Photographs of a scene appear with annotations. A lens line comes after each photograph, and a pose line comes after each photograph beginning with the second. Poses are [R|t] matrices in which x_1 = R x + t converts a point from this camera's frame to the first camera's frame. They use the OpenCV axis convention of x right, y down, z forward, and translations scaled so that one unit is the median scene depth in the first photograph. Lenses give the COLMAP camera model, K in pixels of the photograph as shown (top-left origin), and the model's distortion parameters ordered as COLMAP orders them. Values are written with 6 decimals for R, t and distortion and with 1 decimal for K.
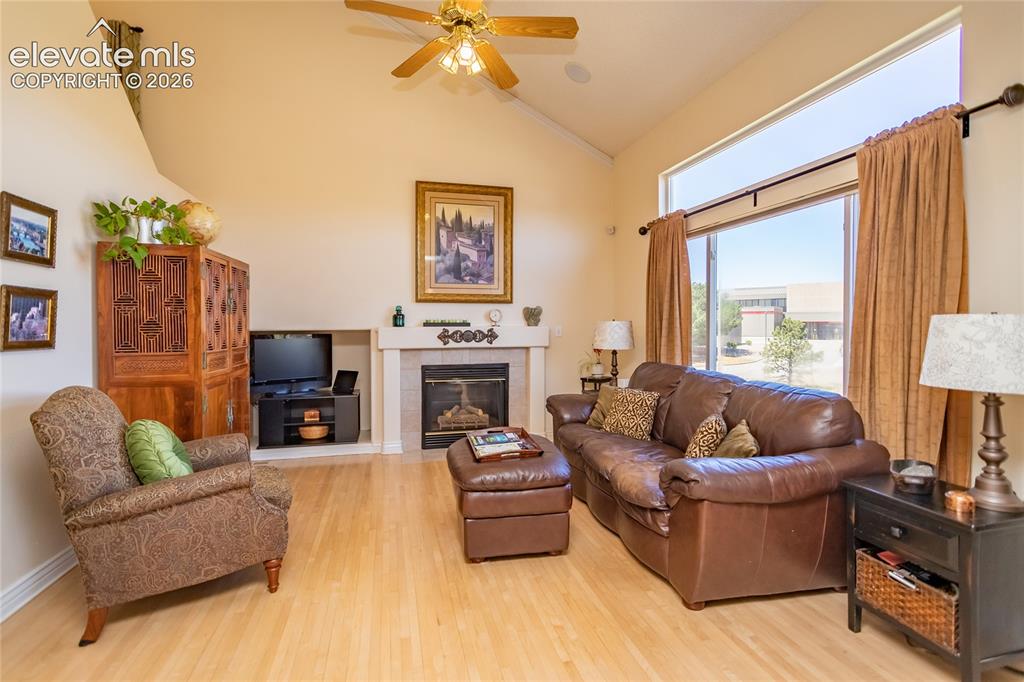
lens RADIAL K [[494.9, 0, 512.2], [0, 494.9, 327.2], [0, 0, 1]] dist [-0.000617, 0.002929]
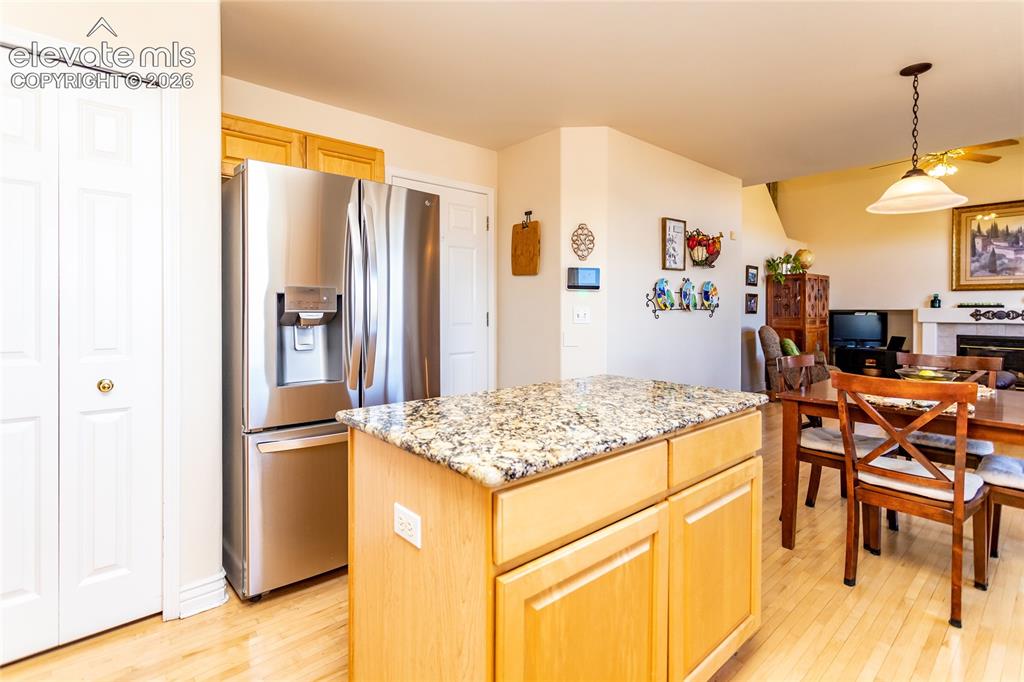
lens RADIAL K [[494.9, 0, 505.8], [0, 494.9, 314.2], [0, 0, 1]] dist [-0.000617, 0.002929]
pose [[0.456792, 0.012179, -0.889490, 0.512579], [-0.008945, 0.999919, 0.009098, 0.016018], [0.889529, 0.003801, 0.456863, -0.845793]]
